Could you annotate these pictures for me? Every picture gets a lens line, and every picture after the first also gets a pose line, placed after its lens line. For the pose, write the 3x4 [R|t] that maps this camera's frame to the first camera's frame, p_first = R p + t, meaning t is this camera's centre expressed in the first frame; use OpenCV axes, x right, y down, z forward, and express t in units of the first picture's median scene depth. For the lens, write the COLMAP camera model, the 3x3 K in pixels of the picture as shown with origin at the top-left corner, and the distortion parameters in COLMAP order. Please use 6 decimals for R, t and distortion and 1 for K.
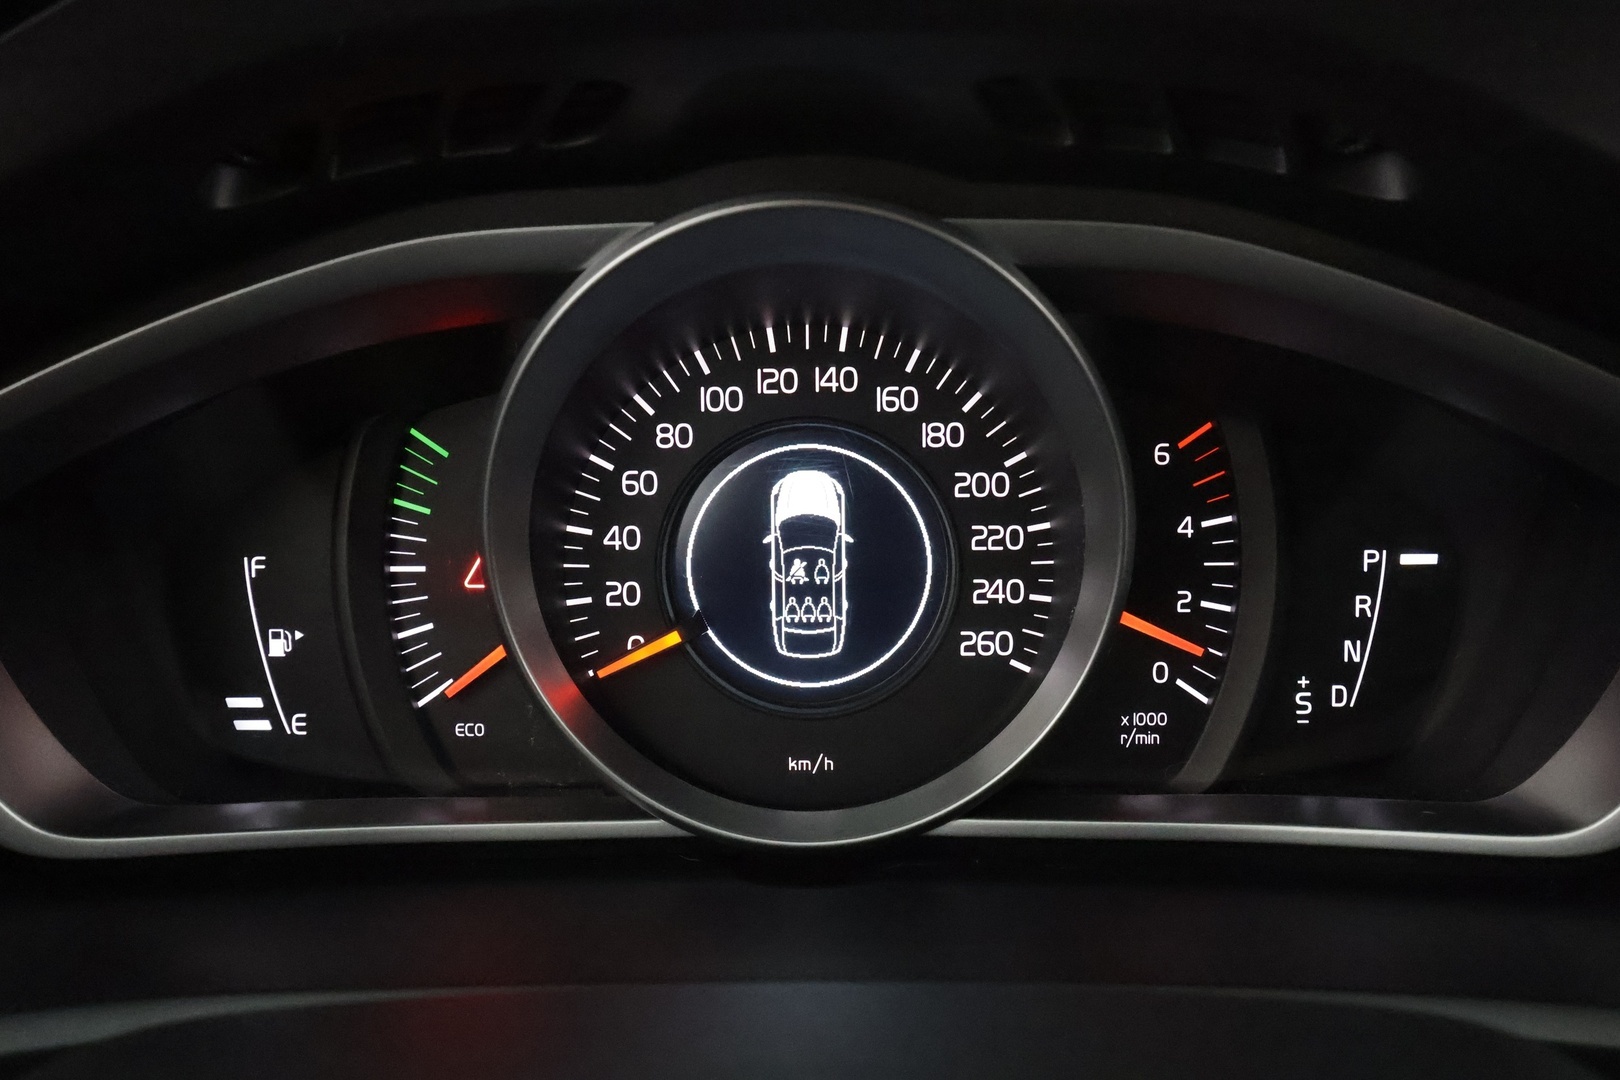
lens RADIAL K [[1268.6, 0, 819.1], [0, 1268.6, 543.6], [0, 0, 1]] dist [-0.011436, 0.013922]
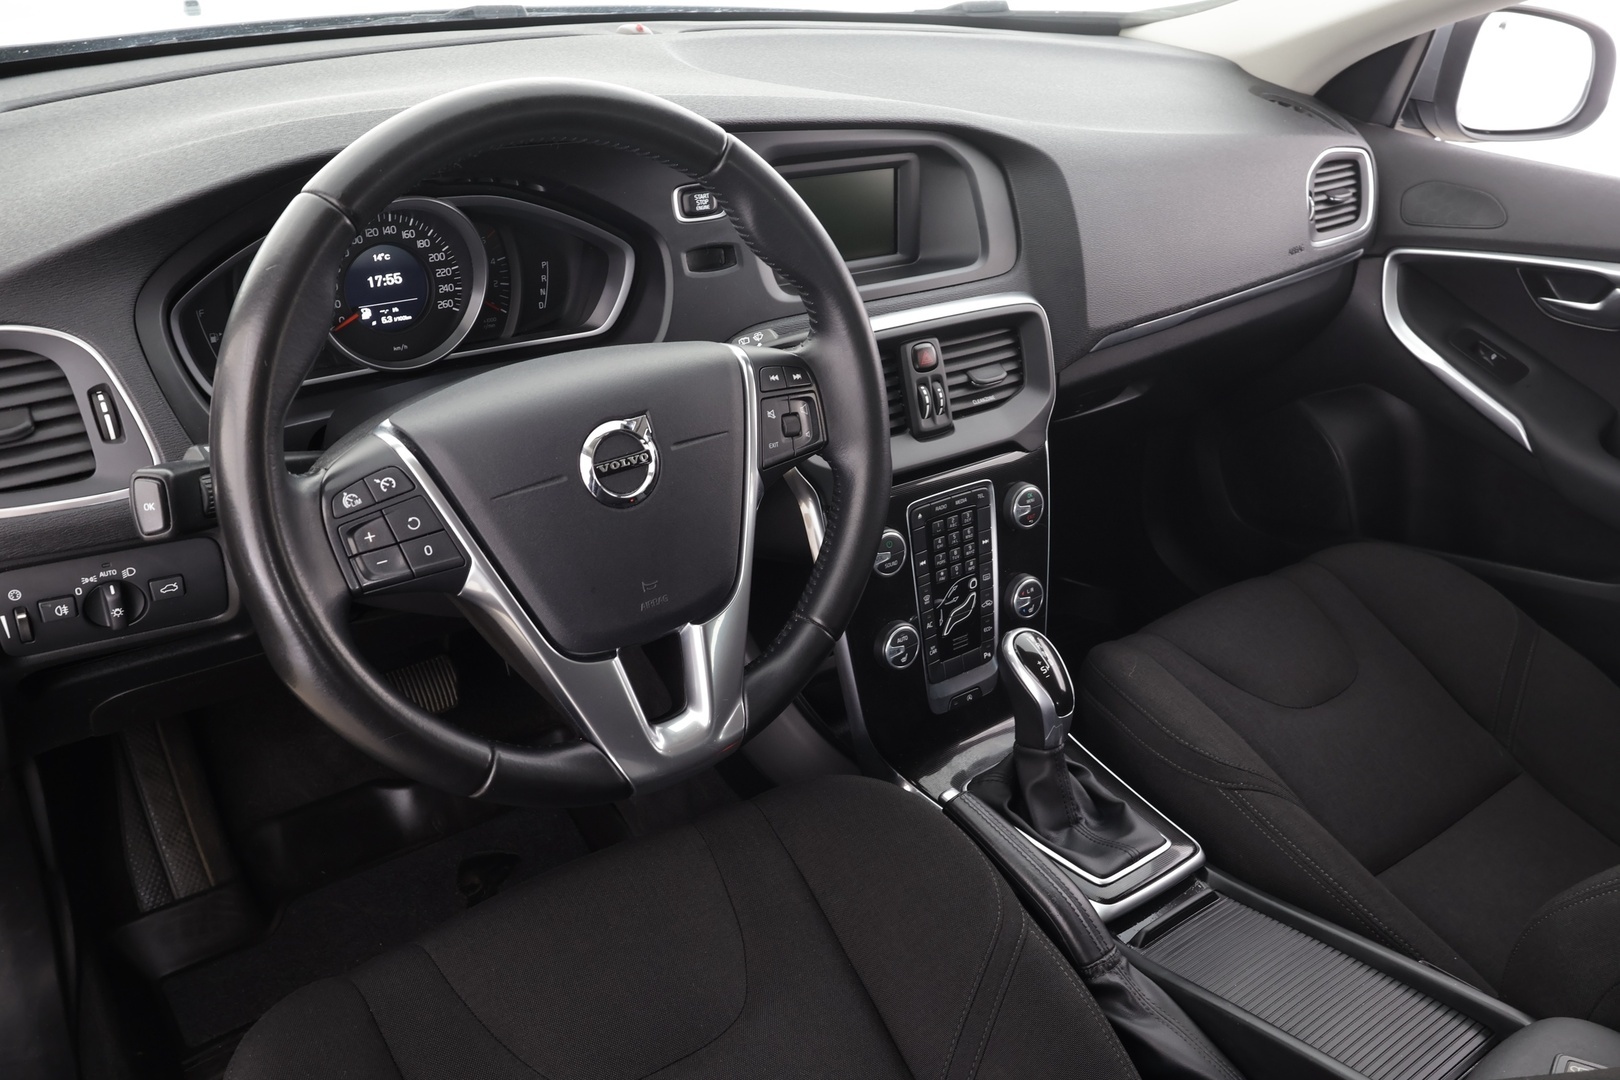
lens RADIAL K [[1268.6, 0, 803.3], [0, 1268.6, 544.5], [0, 0, 1]] dist [-0.011436, 0.013922]
pose [[0.799984, -0.243170, 0.548538, -1.135087], [0.080494, 0.949427, 0.303495, -0.266582], [-0.594598, -0.198637, 0.779100, -2.379385]]
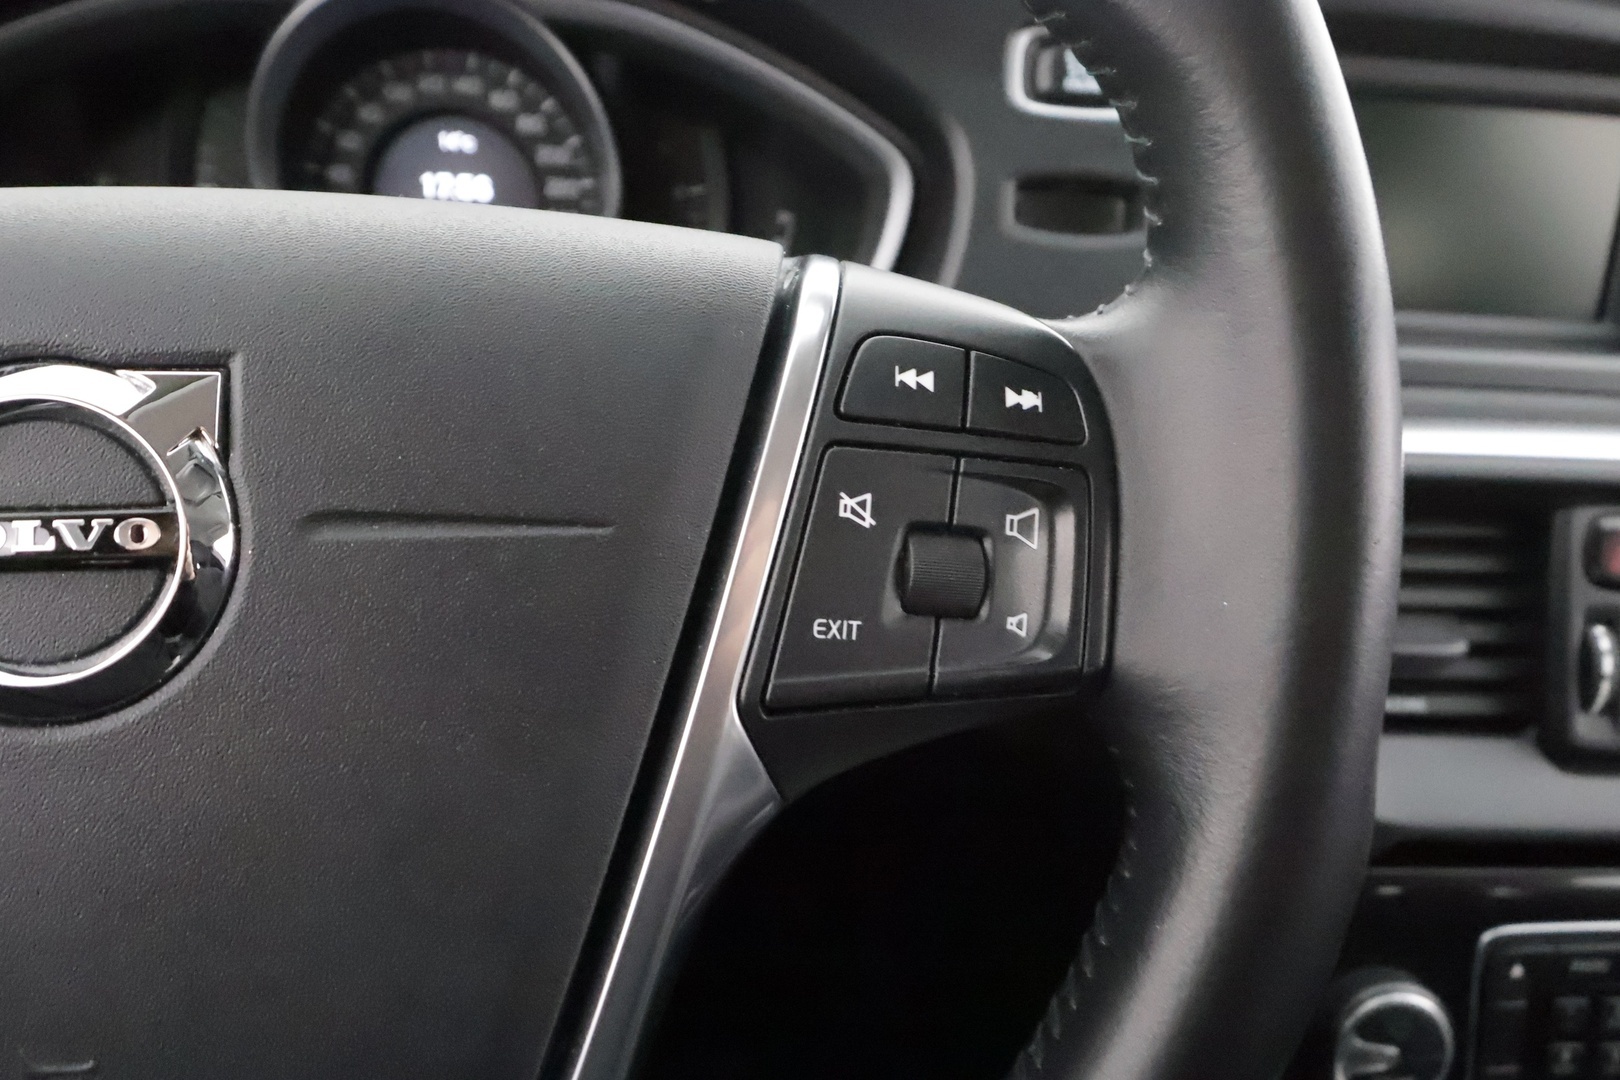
lens RADIAL K [[1268.6, 0, 814.6], [0, 1268.6, 545.3], [0, 0, 1]] dist [-0.011436, 0.013922]
pose [[0.990722, 0.035521, 0.131178, 0.273999], [-0.053921, 0.988753, 0.139502, 0.219535], [-0.124747, -0.145281, 0.981495, -0.821806]]
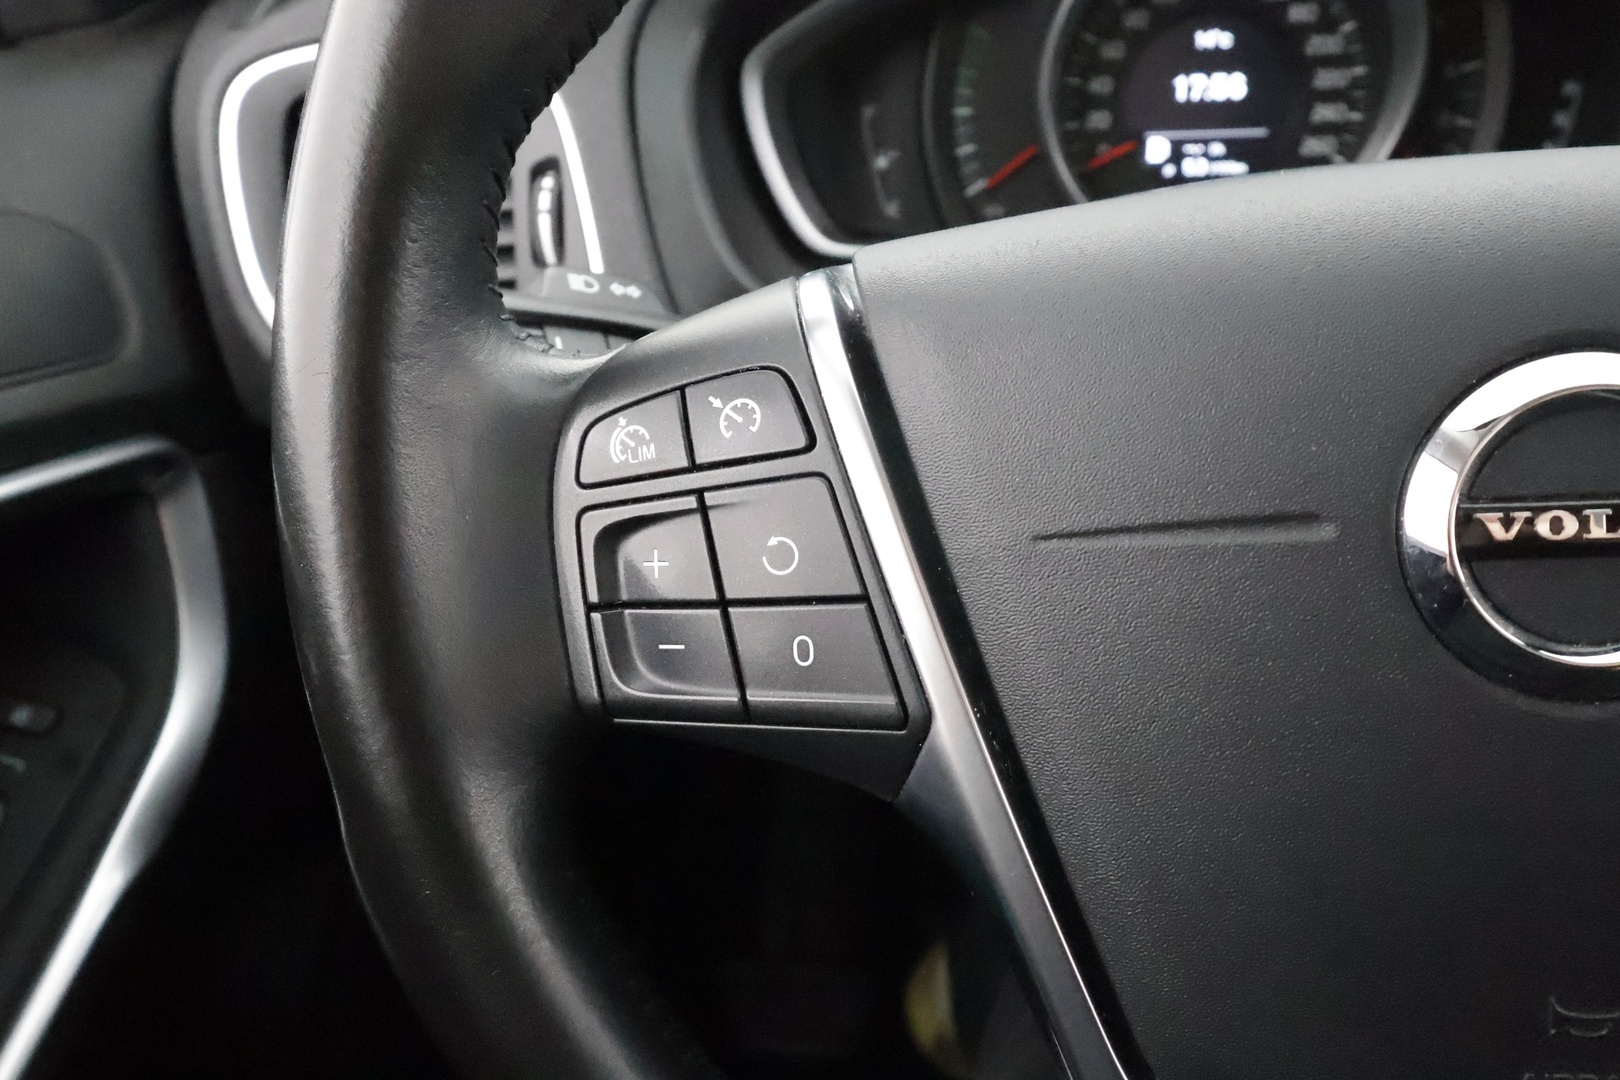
lens RADIAL K [[1268.6, 0, 805.9], [0, 1268.6, 538.9], [0, 0, 1]] dist [-0.011436, 0.013922]
pose [[0.991647, 0.016219, -0.127958, -0.321121], [0.016409, 0.968138, 0.249879, 0.153967], [0.127934, -0.249891, 0.959785, -0.831710]]
